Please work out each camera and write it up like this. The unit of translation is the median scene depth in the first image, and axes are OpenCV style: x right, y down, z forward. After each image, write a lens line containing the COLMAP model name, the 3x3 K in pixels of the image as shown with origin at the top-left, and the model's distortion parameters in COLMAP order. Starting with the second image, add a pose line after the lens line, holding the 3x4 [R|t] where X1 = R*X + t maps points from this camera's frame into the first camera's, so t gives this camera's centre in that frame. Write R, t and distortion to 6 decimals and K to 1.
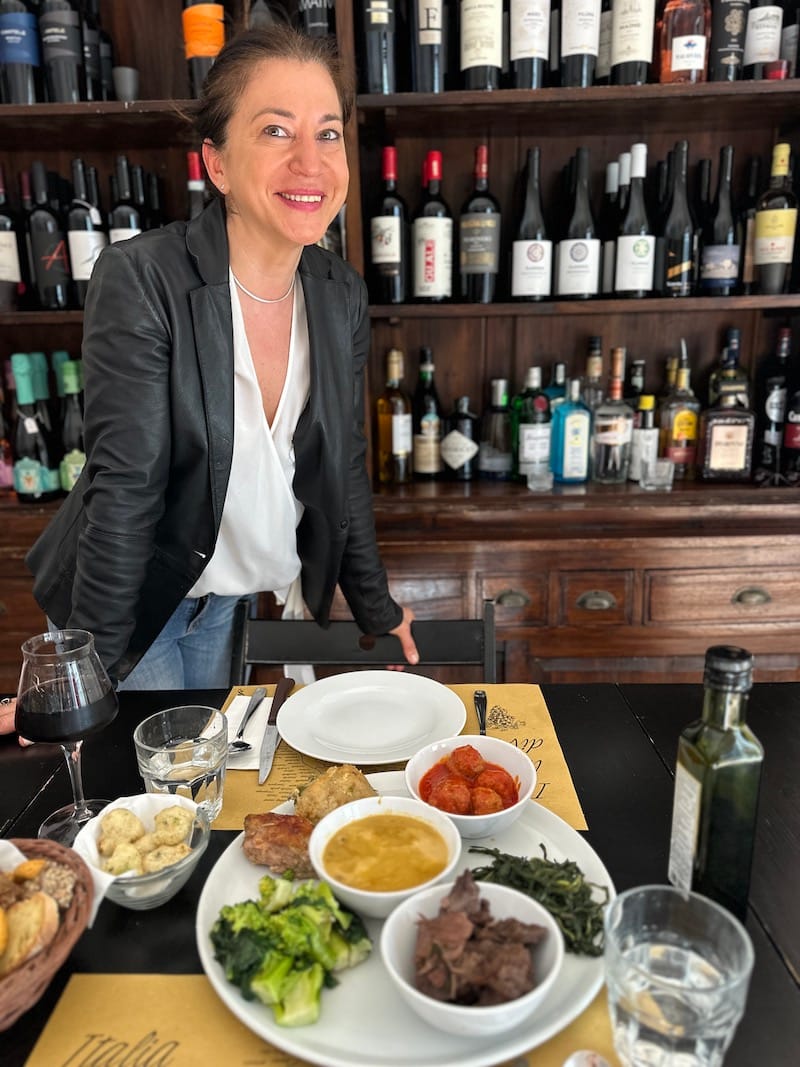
lens RADIAL K [[747.5, 0, 400.0], [0, 747.5, 533.5], [0, 0, 1]] dist [0.032336, -0.001666]
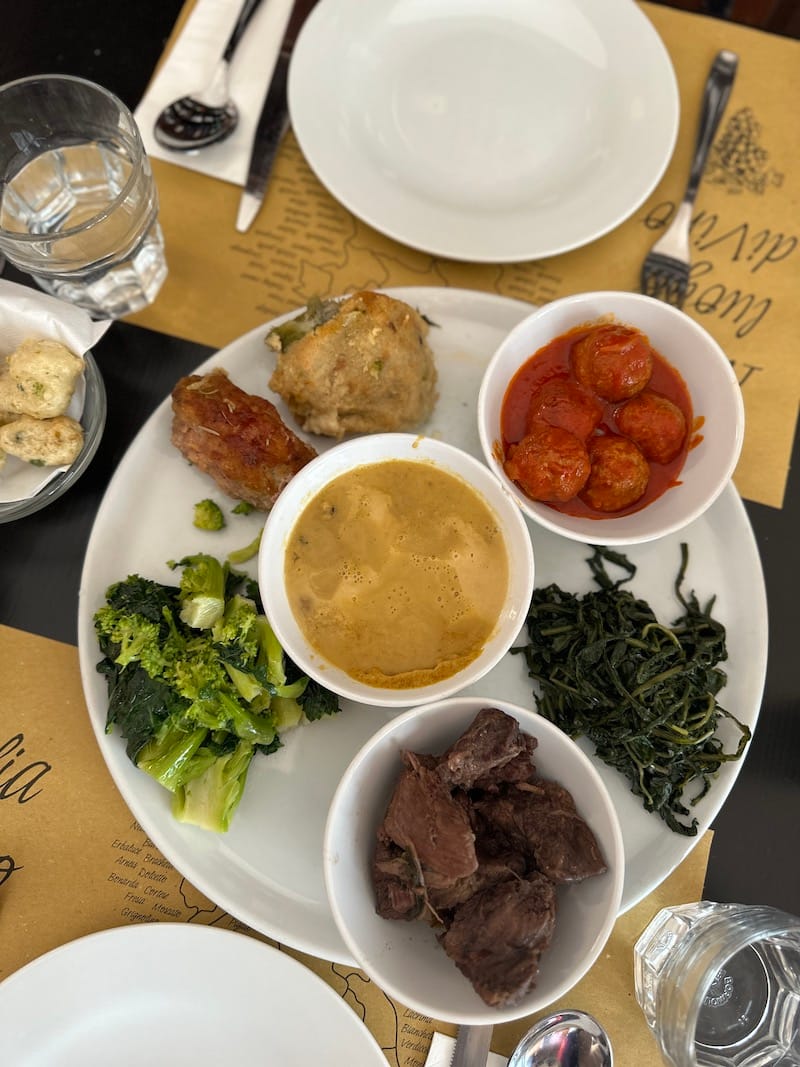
lens RADIAL K [[747.5, 0, 400.0], [0, 747.5, 533.5], [0, 0, 1]] dist [0.032336, -0.001666]
pose [[0.966365, 0.257141, -0.004128, -0.020626], [-0.116026, 0.450252, 0.885331, -0.077563], [0.229514, -0.855074, 0.464943, 0.734533]]
